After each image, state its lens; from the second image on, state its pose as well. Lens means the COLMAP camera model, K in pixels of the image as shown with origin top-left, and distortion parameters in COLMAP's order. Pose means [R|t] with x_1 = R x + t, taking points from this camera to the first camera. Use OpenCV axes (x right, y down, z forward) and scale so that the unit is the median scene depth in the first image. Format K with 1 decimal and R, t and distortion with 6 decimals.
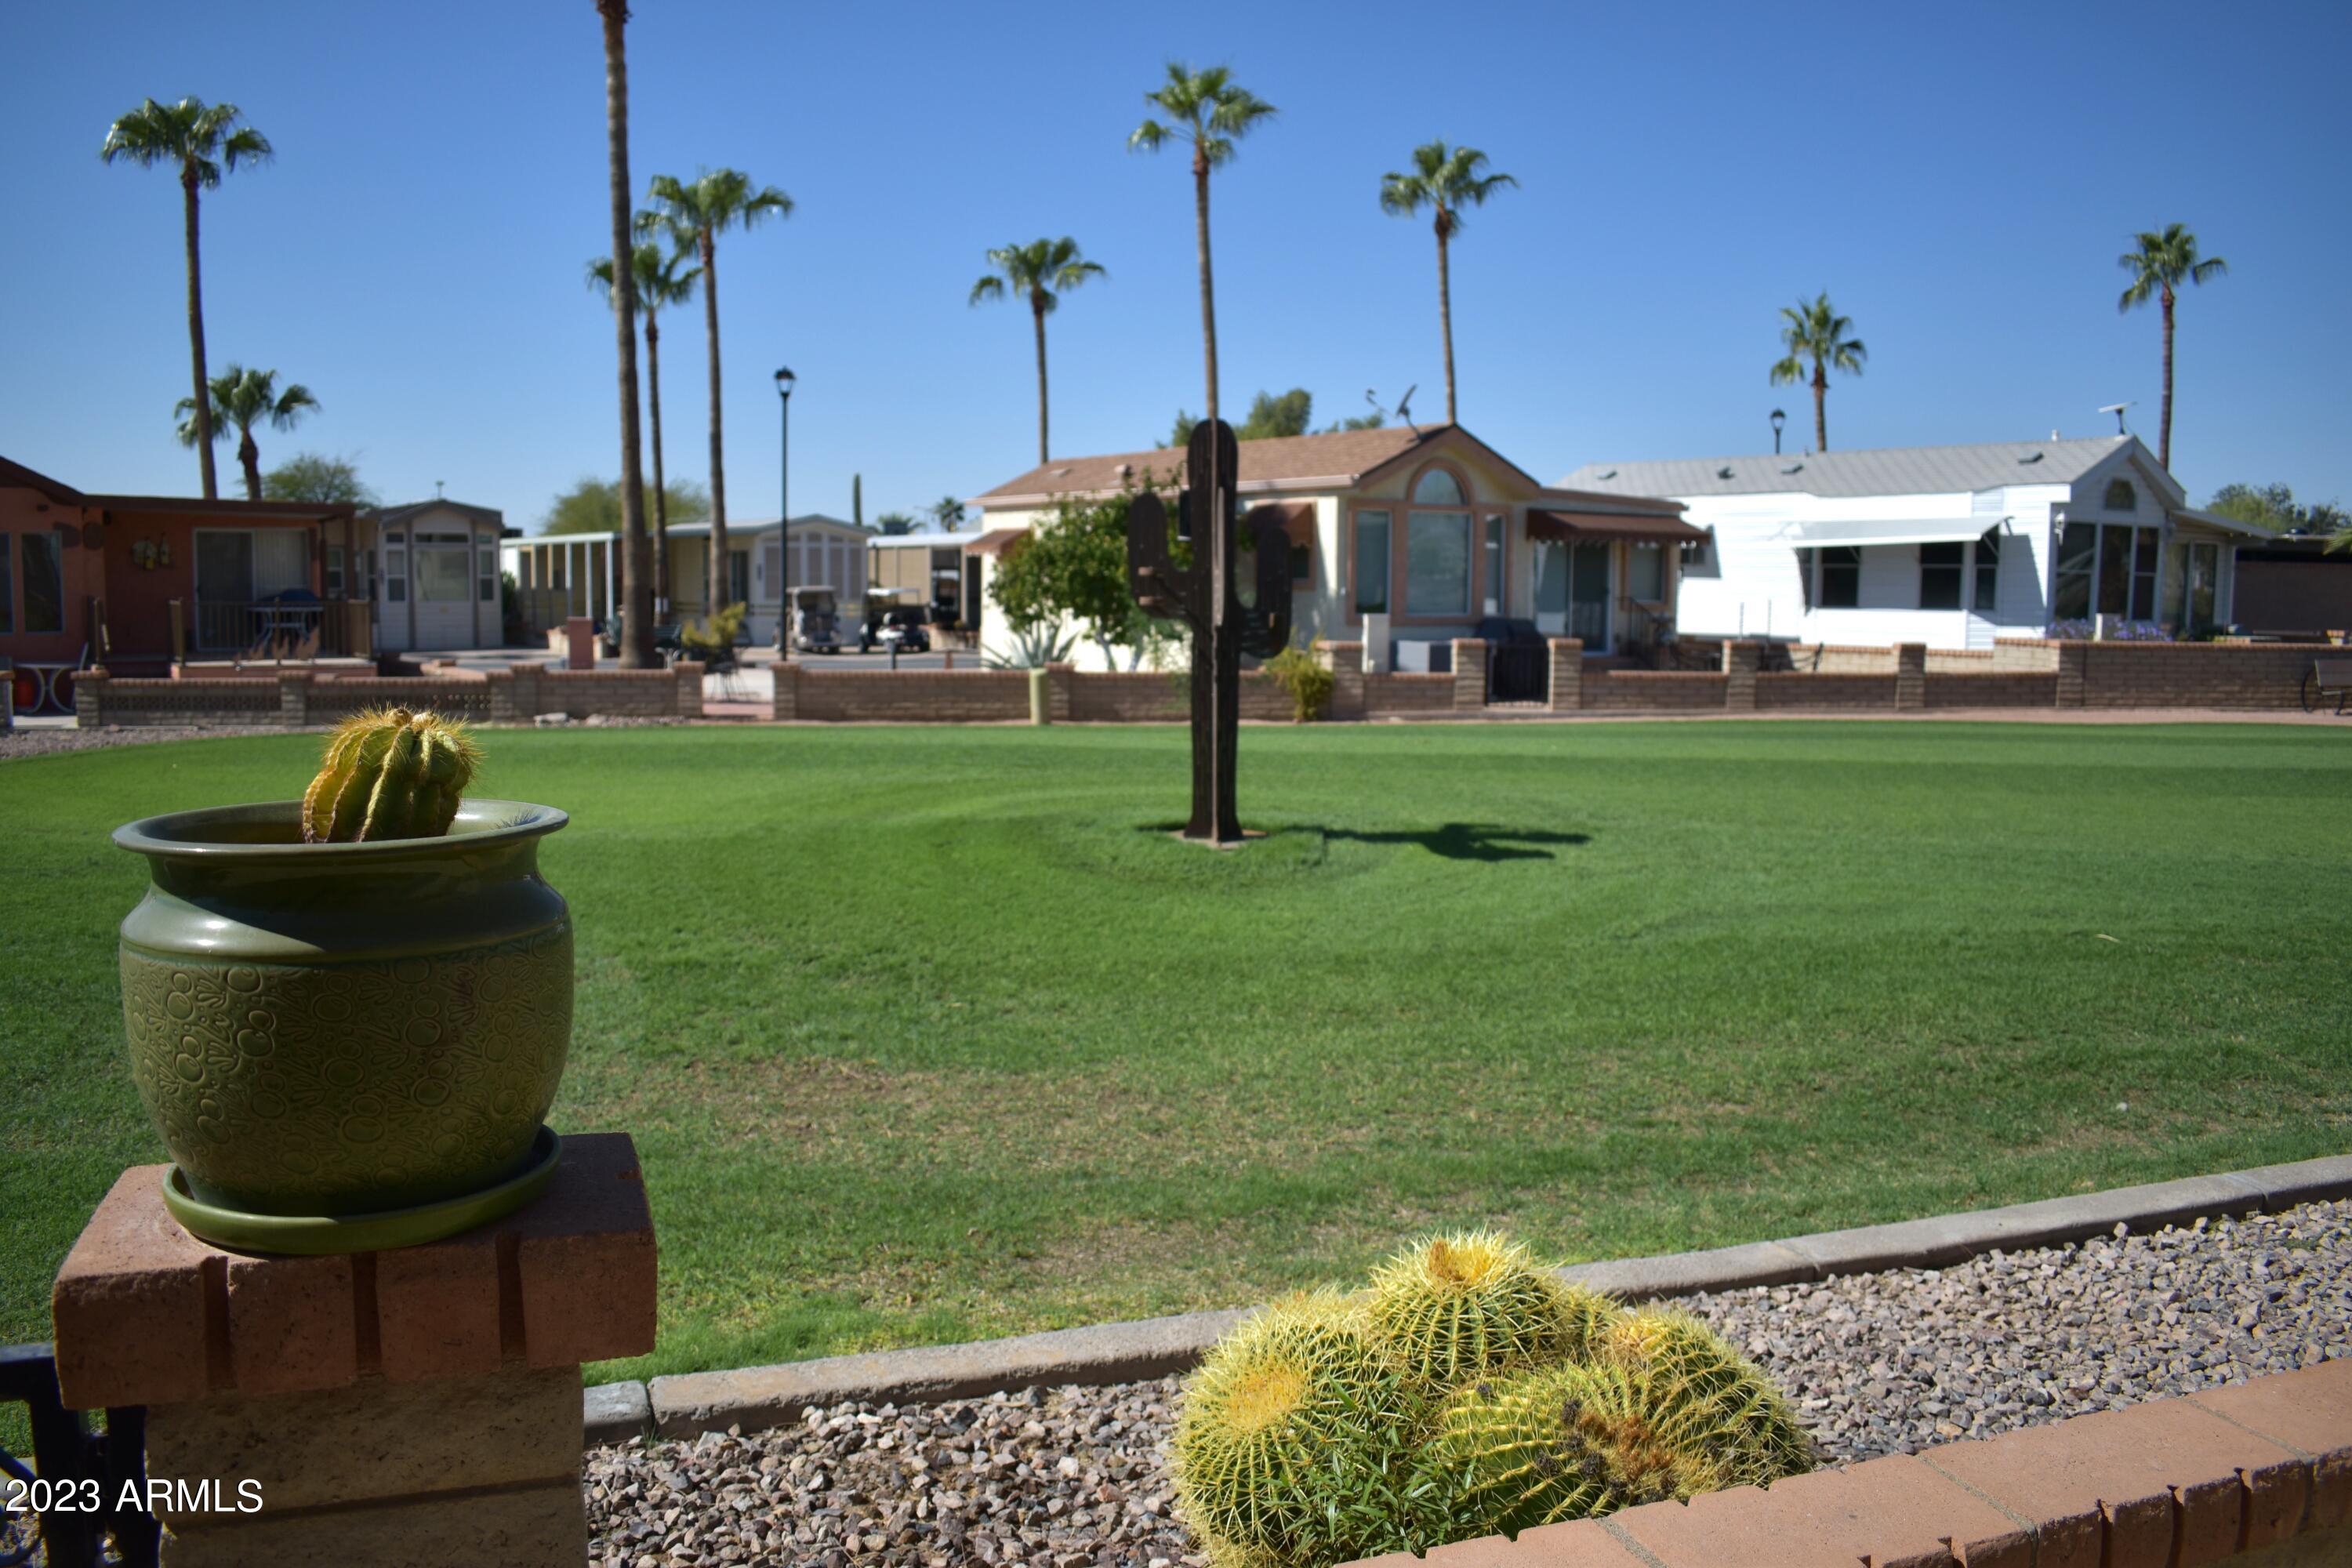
lens RADIAL K [[1846.7, 0, 1169.3], [0, 1846.7, 779.9], [0, 0, 1]] dist [-0.097536, 0.022017]
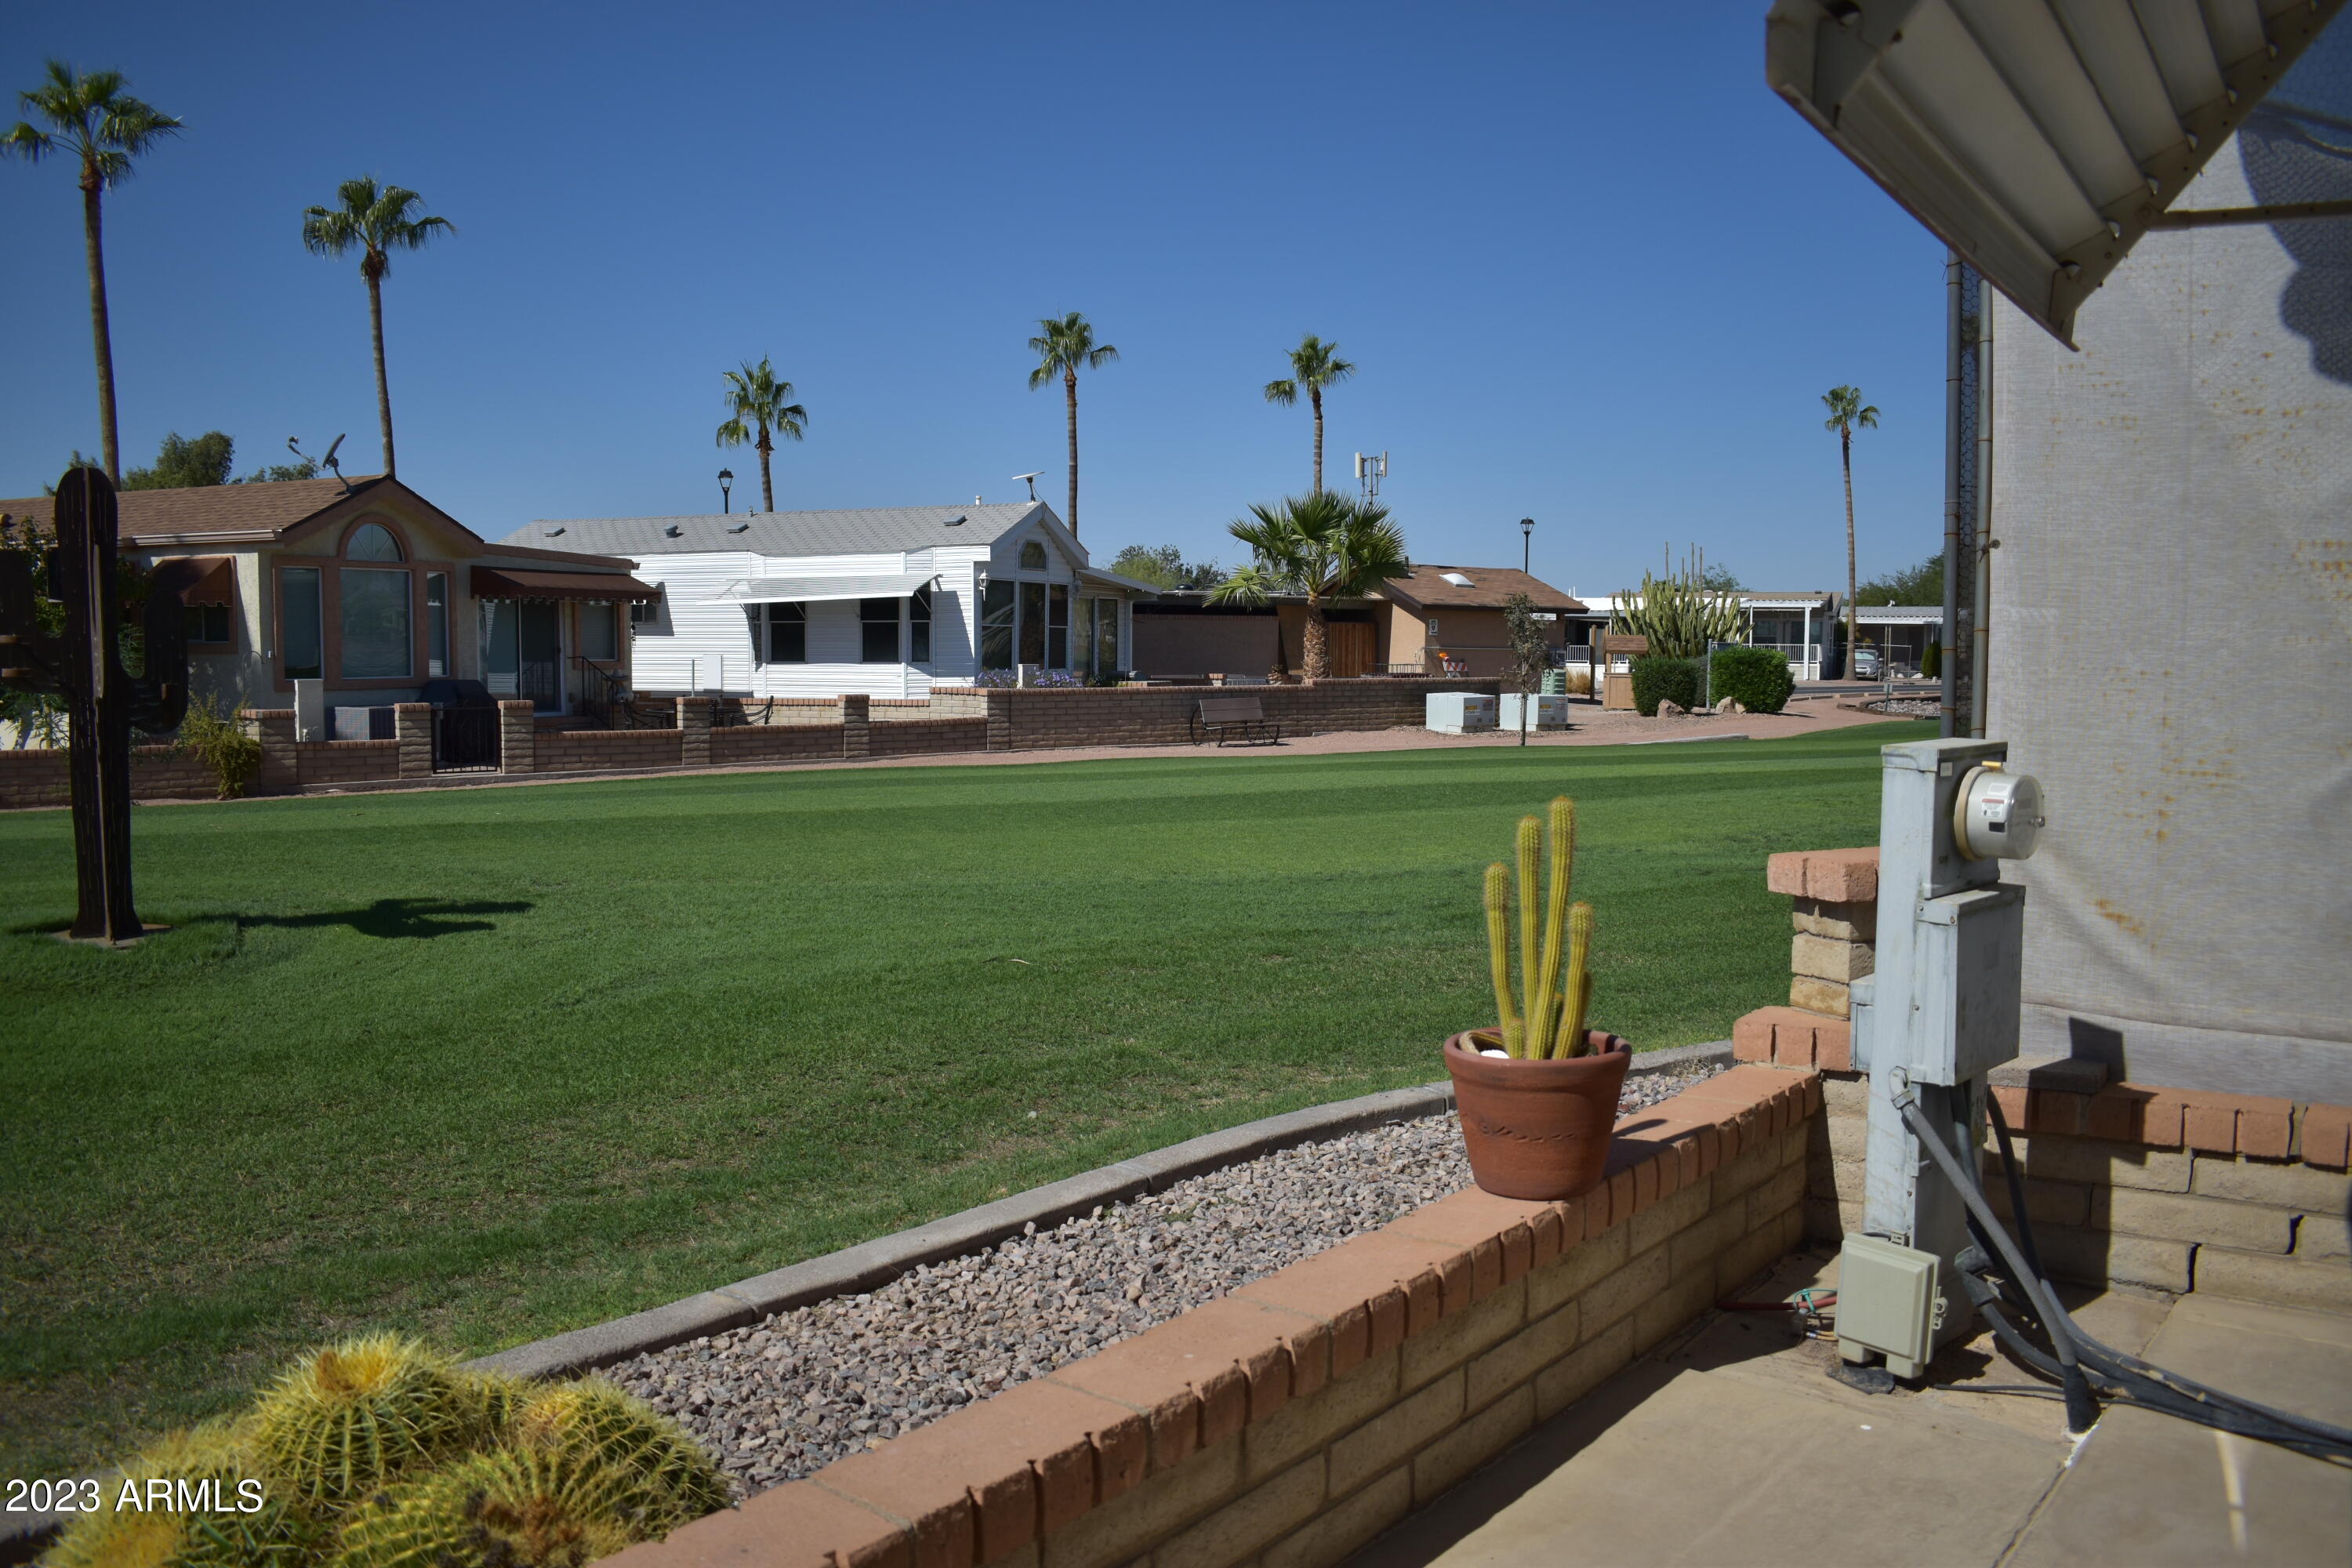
lens RADIAL K [[1846.7, 0, 1169.5], [0, 1846.7, 785.3], [0, 0, 1]] dist [-0.097536, 0.022017]
pose [[0.852075, -0.044468, 0.521527, 0.004679], [0.058813, 0.998209, -0.010977, -0.000481], [-0.520105, 0.040026, 0.853164, -0.002880]]
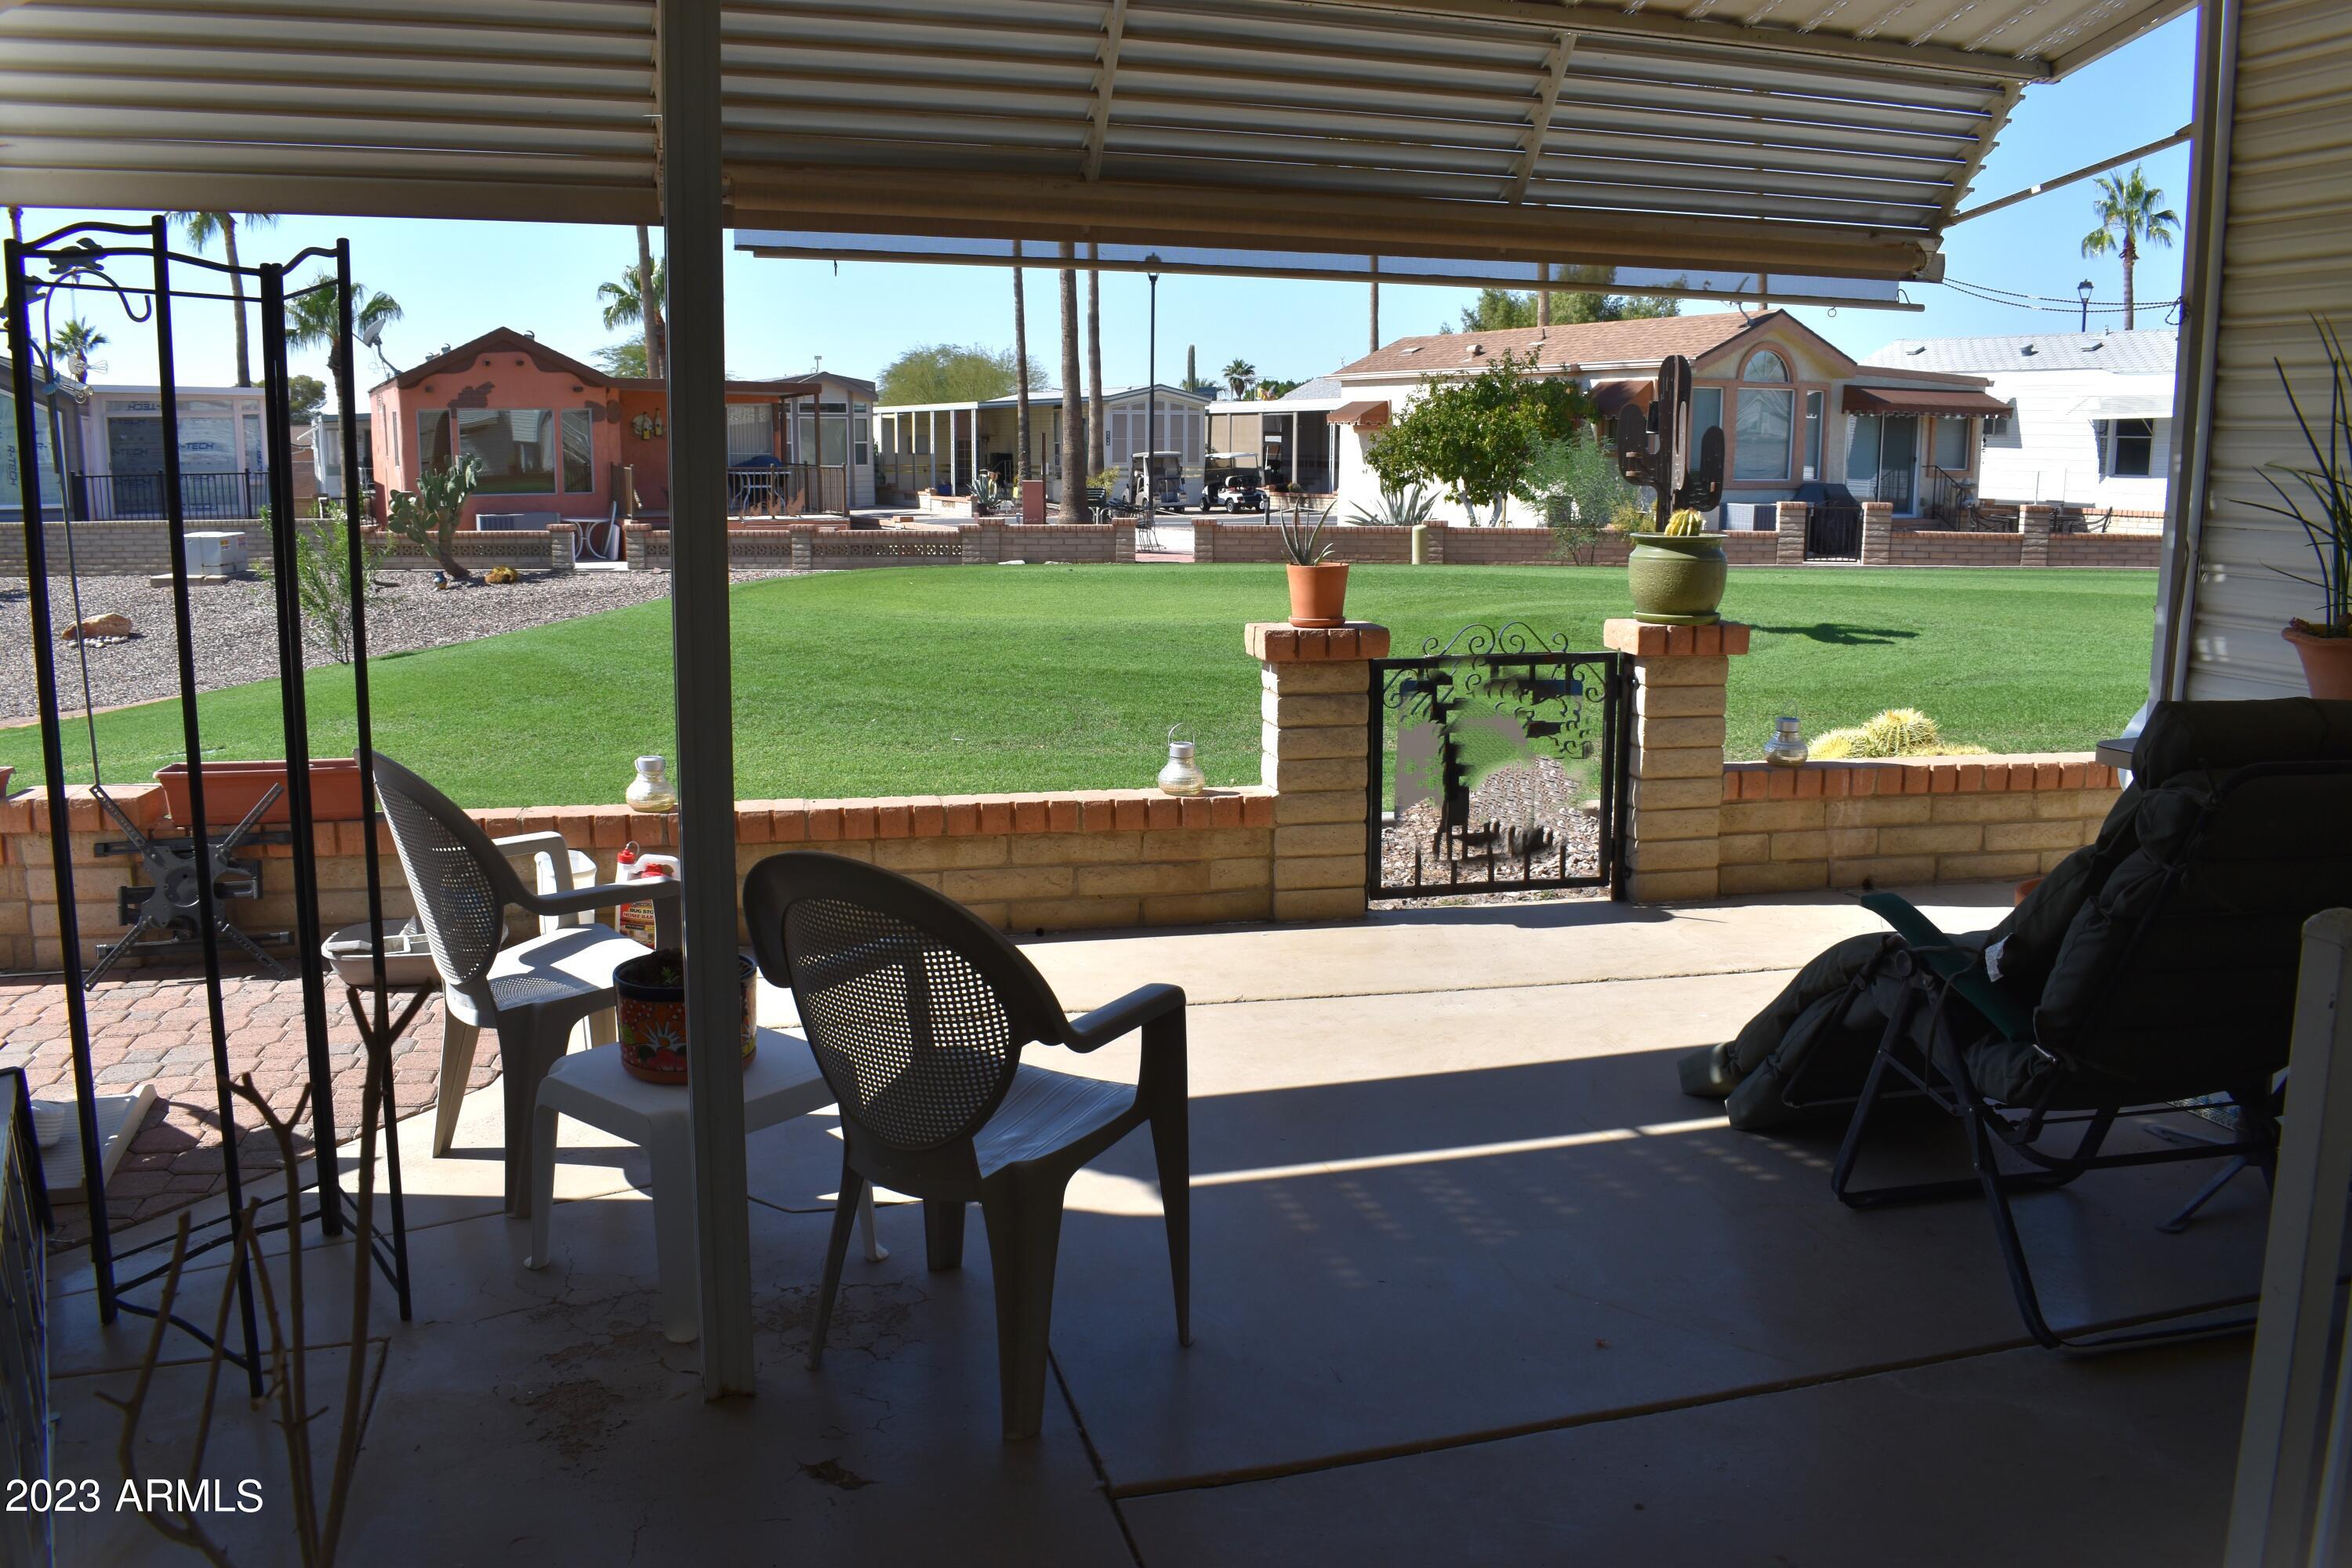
lens RADIAL K [[1846.7, 0, 1168.5], [0, 1846.7, 786.7], [0, 0, 1]] dist [-0.097536, 0.022017]
pose [[0.989330, 0.021838, -0.144048, -0.053418], [-0.010561, 0.996851, 0.078591, 0.015412], [0.145311, -0.076231, 0.986445, -0.189301]]
